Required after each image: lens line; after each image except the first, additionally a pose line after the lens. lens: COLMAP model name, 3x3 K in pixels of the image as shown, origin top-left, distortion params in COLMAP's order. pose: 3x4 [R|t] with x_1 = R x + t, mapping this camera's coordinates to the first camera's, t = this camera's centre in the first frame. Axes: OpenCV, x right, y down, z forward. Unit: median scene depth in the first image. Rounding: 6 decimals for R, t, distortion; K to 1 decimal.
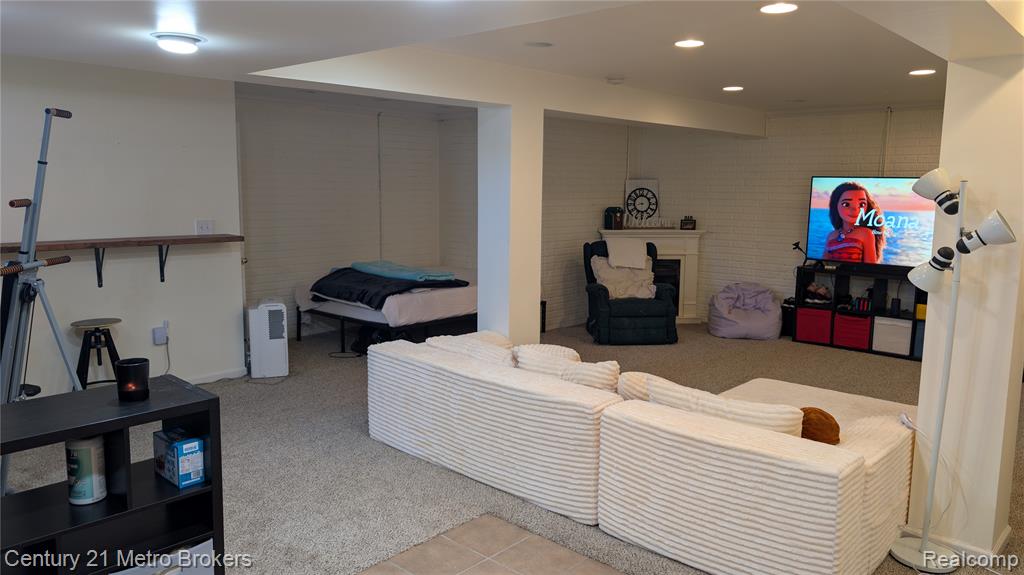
lens RADIAL K [[738.8, 0, 514.6], [0, 738.8, 281.2], [0, 0, 1]] dist [0.054362, -0.059224]
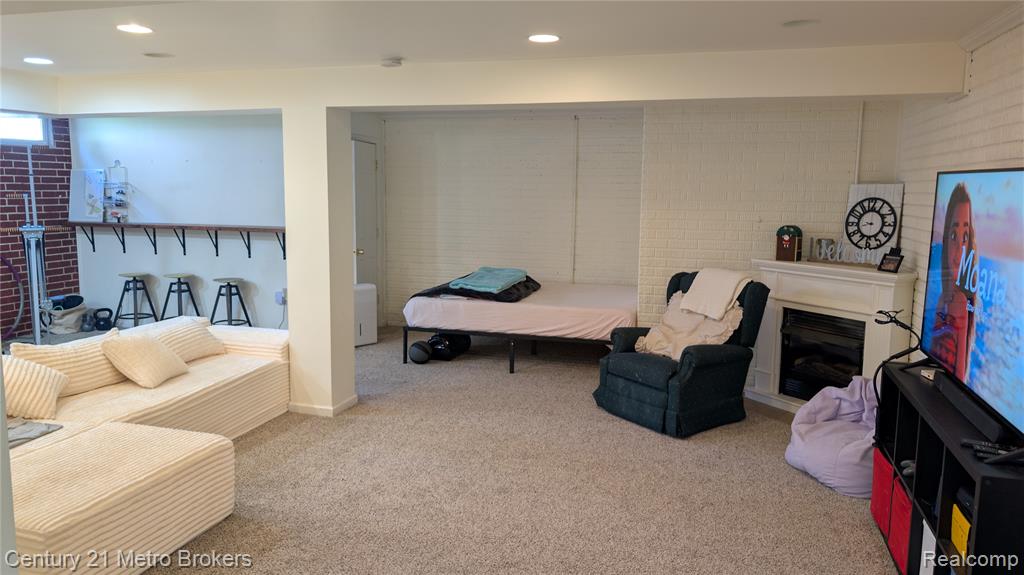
lens RADIAL K [[738.8, 0, 514.6], [0, 738.8, 281.2], [0, 0, 1]] dist [0.054362, -0.059224]
pose [[0.432718, 0.107029, -0.895154, 0.593692], [-0.124819, 0.990478, 0.058089, -0.057667], [0.892847, 0.086596, 0.441957, 0.480380]]
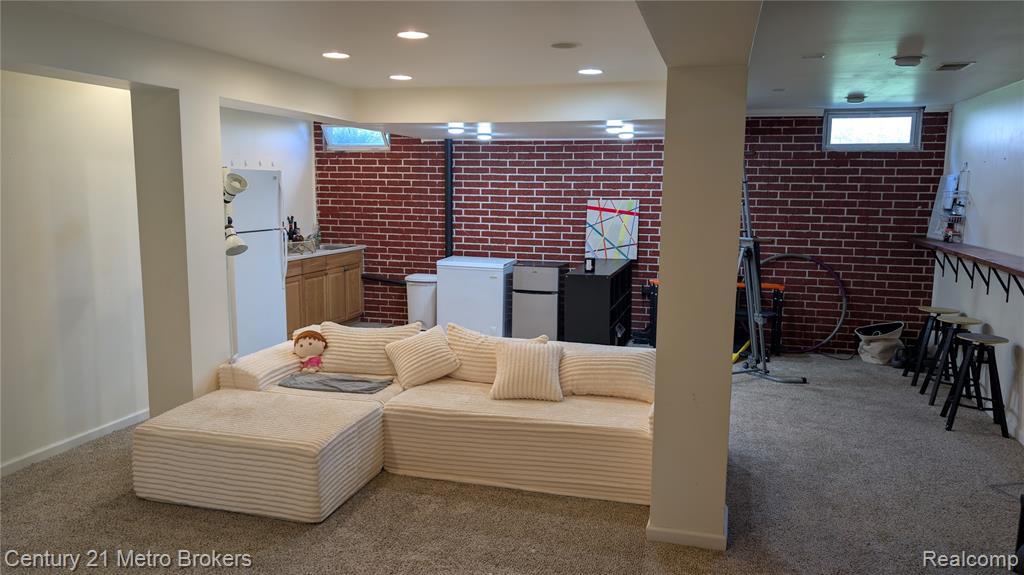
lens RADIAL K [[738.8, 0, 514.6], [0, 738.8, 281.2], [0, 0, 1]] dist [0.054362, -0.059224]
pose [[-0.897498, 0.034710, -0.439650, 0.252714], [-0.080020, 0.967534, 0.239739, -0.115778], [0.433698, 0.250346, -0.865582, 0.883159]]
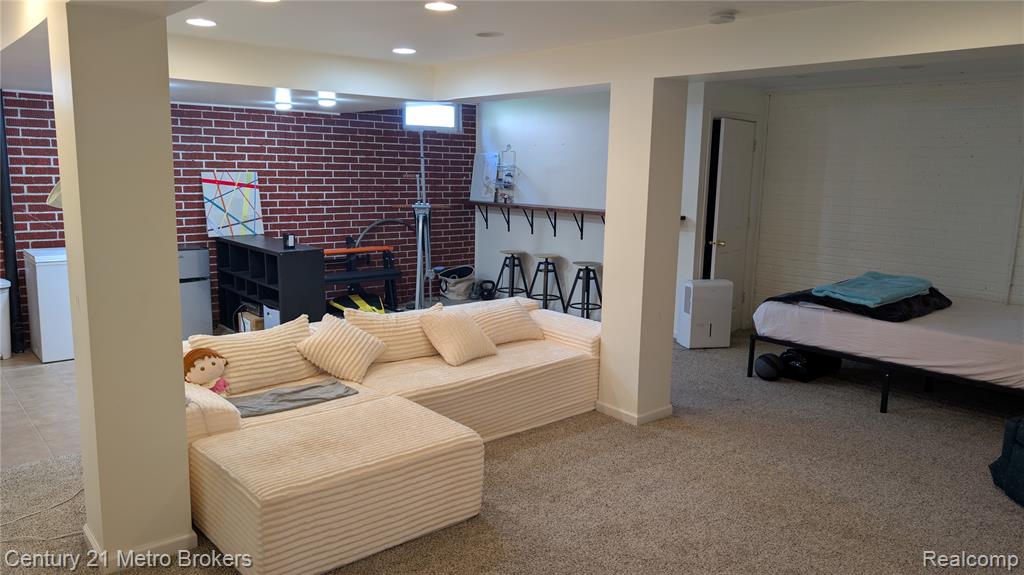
lens RADIAL K [[738.8, 0, 514.6], [0, 738.8, 281.2], [0, 0, 1]] dist [0.054362, -0.059224]
pose [[-0.121239, 0.139185, -0.982817, 0.533088], [-0.153801, 0.975529, 0.157126, -0.069301], [0.980636, 0.170208, -0.096865, 0.567975]]
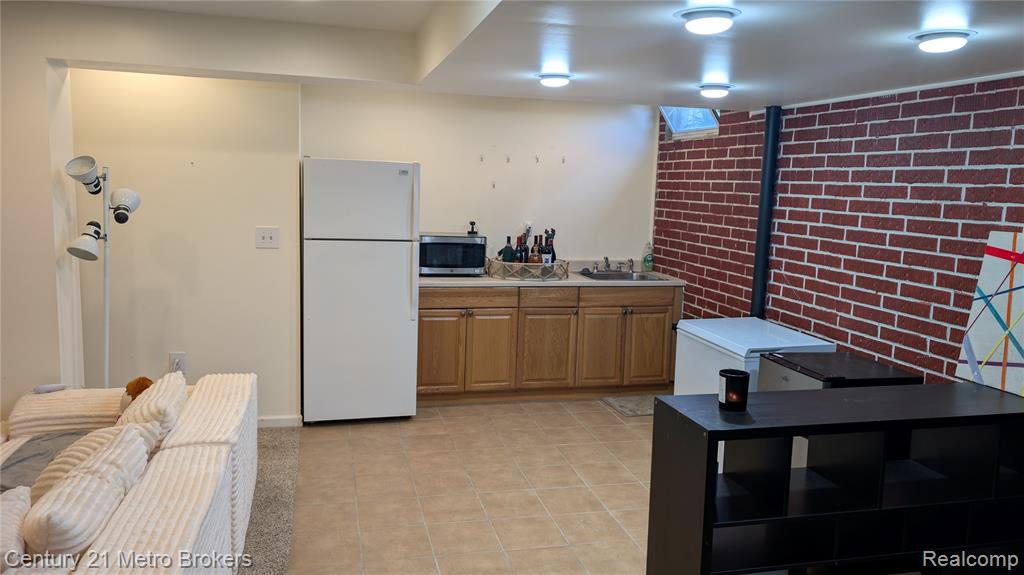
lens RADIAL K [[720.3, 0, 512.0], [0, 720.3, 287.5], [0, 0, 1]] dist [-0.002131, -0.054833]
pose [[-0.834578, -0.115909, 0.538558, -0.198748], [0.030878, 0.966235, 0.255804, -0.072613], [-0.550024, 0.230118, -0.802820, 0.540102]]
